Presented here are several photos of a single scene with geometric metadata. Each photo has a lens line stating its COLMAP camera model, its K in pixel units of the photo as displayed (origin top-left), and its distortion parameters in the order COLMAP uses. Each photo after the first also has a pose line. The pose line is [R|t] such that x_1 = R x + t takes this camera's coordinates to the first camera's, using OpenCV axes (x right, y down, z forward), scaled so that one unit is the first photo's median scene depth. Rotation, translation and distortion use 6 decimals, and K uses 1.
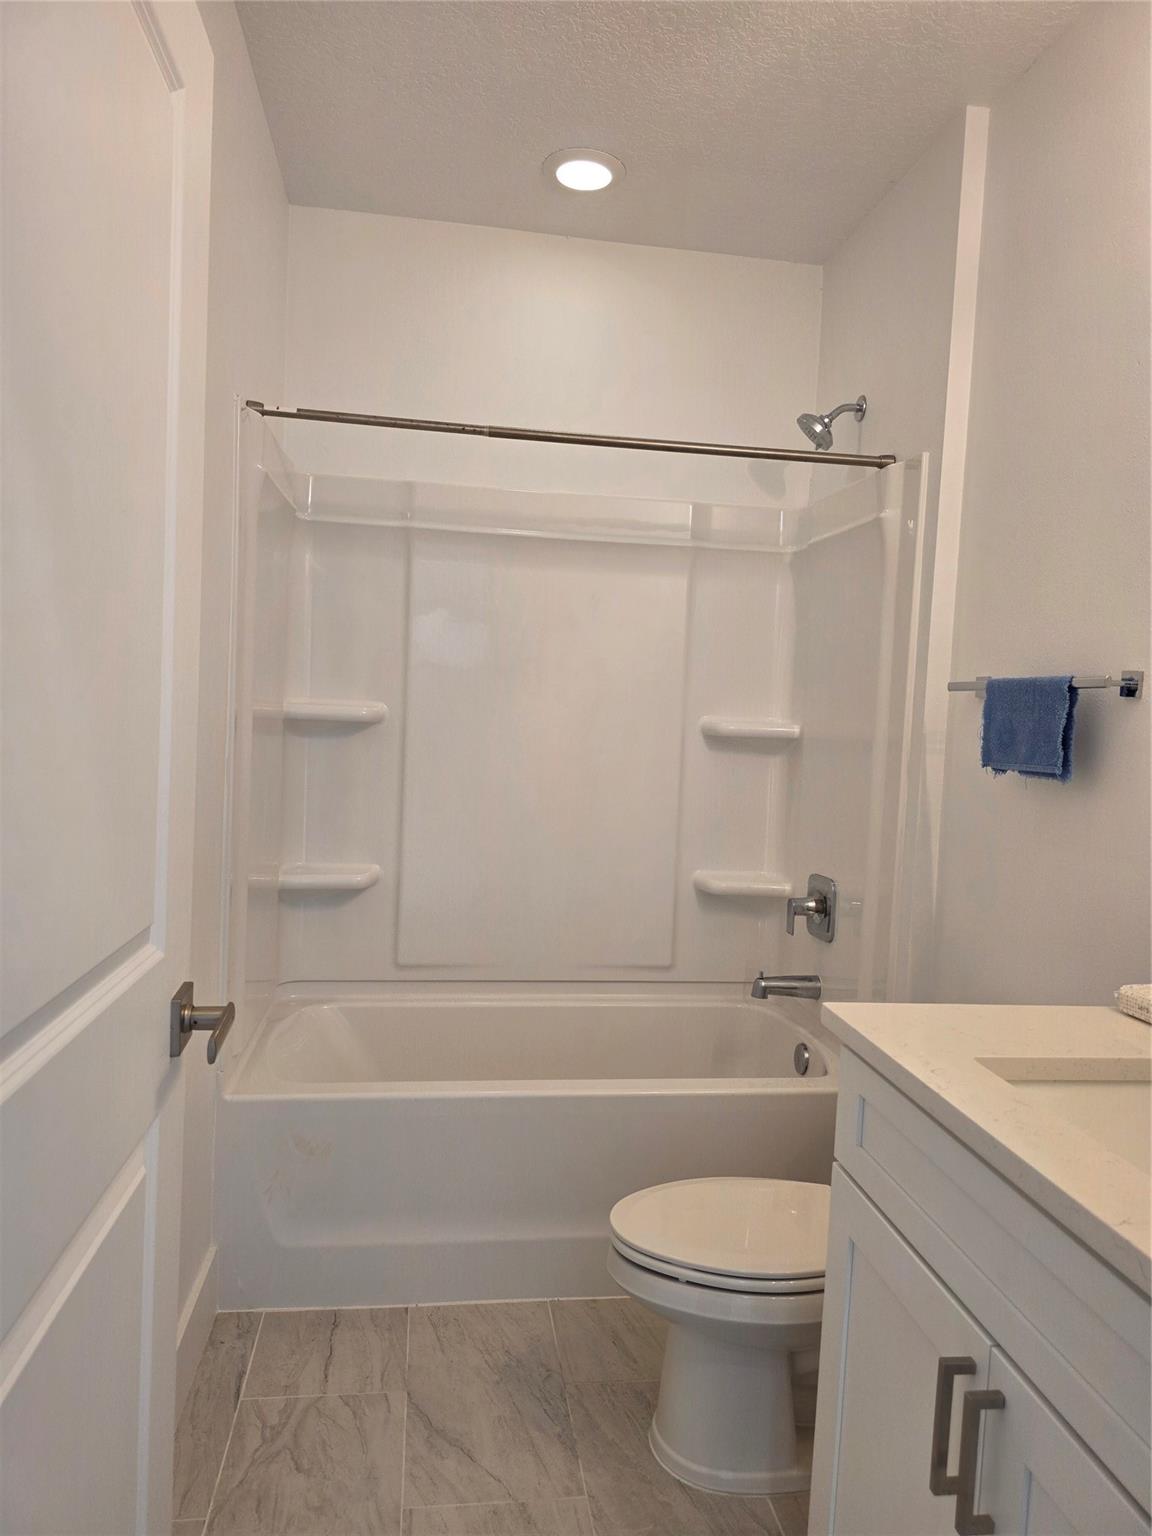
lens RADIAL K [[1030.9, 0, 576.0], [0, 1030.9, 768.0], [0, 0, 1]] dist [0.068195, -0.048363]
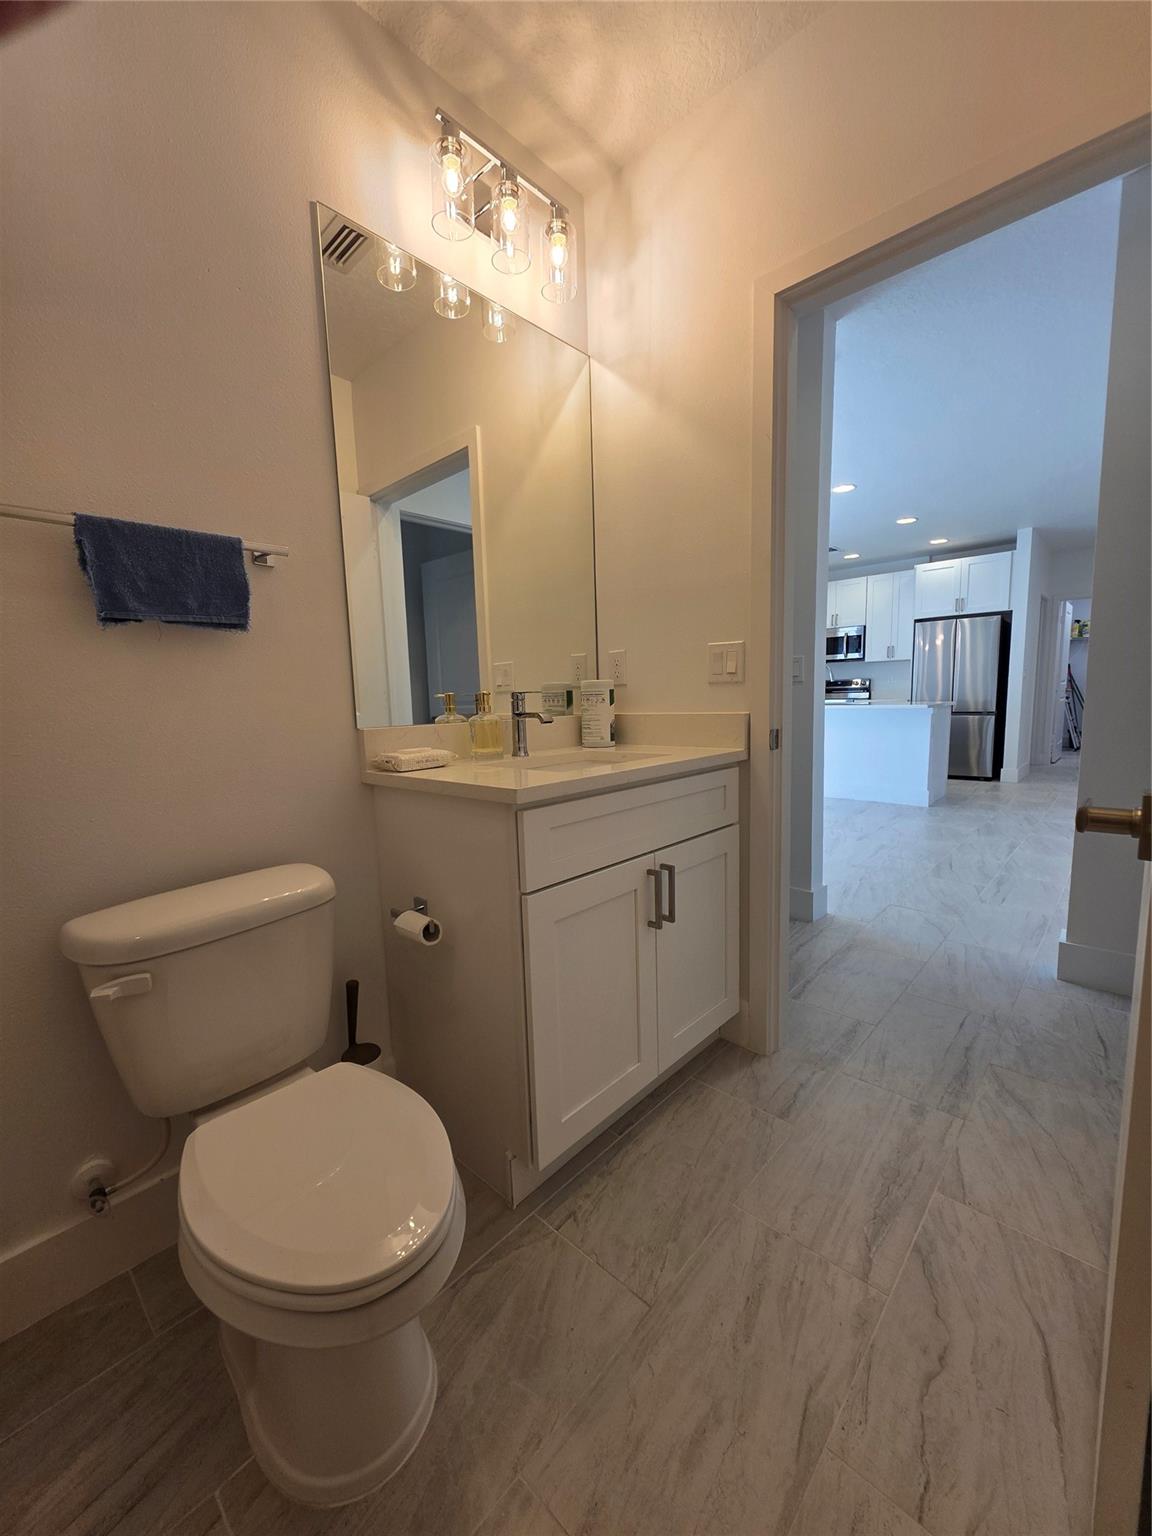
lens RADIAL K [[613.1, 0, 576.0], [0, 613.1, 768.0], [0, 0, 1]] dist [-0.000804, 0.000010]
pose [[-0.629829, -0.123230, 0.766897, -0.316030], [0.049411, 0.978978, 0.197889, 0.047594], [-0.775161, 0.162529, -0.610500, 1.149211]]
